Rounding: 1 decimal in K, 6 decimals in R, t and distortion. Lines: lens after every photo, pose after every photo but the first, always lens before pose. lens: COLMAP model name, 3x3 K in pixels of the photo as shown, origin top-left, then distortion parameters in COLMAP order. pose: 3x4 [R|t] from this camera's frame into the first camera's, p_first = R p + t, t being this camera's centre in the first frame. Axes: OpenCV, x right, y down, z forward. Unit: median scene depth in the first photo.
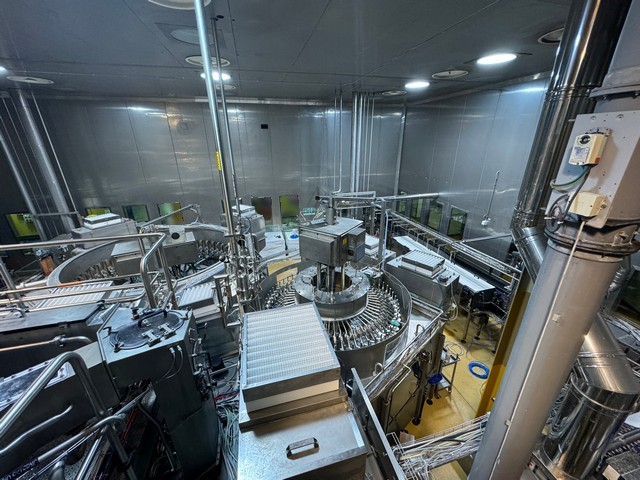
lens RADIAL K [[256.4, 0, 322.5], [0, 256.4, 239.9], [0, 0, 1]] dist [-0.000987, 0.000223]
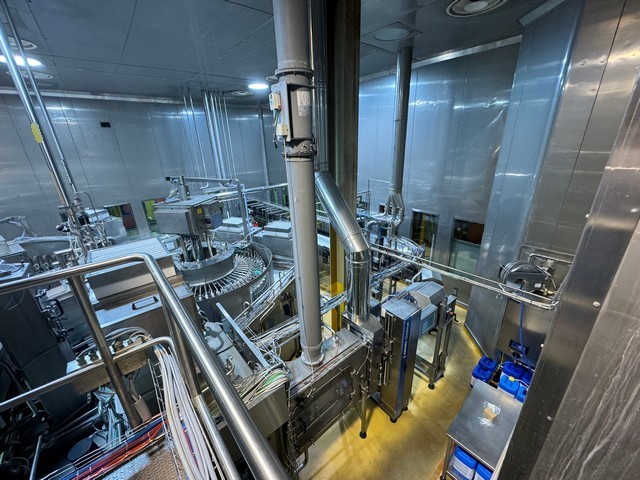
lens RADIAL K [[256.4, 0, 323.4], [0, 256.4, 239.9], [0, 0, 1]] dist [-0.000987, 0.000223]
pose [[0.903620, -0.172888, 0.391894, 0.055989], [0.181648, 0.983250, 0.014930, 0.104133], [-0.387911, 0.057696, 0.919889, -0.129358]]
